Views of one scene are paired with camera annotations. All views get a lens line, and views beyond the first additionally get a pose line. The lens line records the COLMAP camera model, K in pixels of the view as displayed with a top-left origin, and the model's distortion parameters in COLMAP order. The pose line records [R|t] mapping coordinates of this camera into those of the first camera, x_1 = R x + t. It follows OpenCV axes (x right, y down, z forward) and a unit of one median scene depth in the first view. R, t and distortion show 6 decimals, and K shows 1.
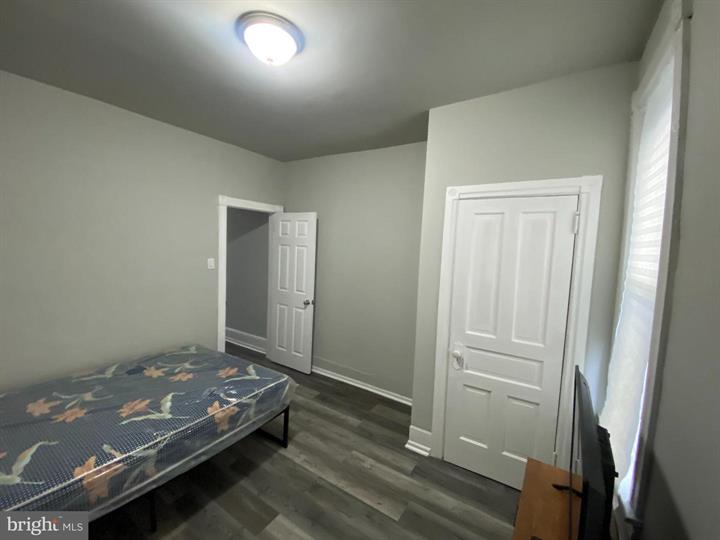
lens RADIAL K [[293.9, 0, 361.8], [0, 293.9, 266.1], [0, 0, 1]] dist [0.026171, -0.023074]
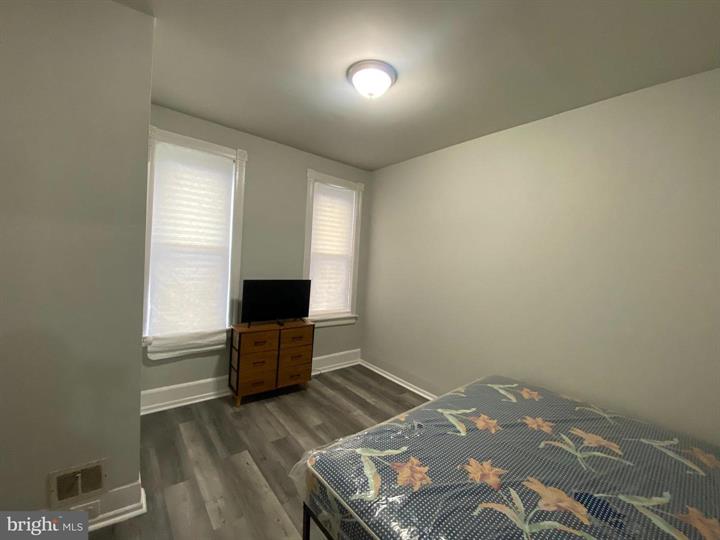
lens RADIAL K [[293.9, 0, 361.8], [0, 293.9, 266.1], [0, 0, 1]] dist [0.026171, -0.023074]
pose [[-0.945353, -0.098822, 0.310712, -0.636176], [-0.070656, 0.992409, 0.100663, -0.069757], [-0.318301, 0.073208, -0.945159, 1.928690]]
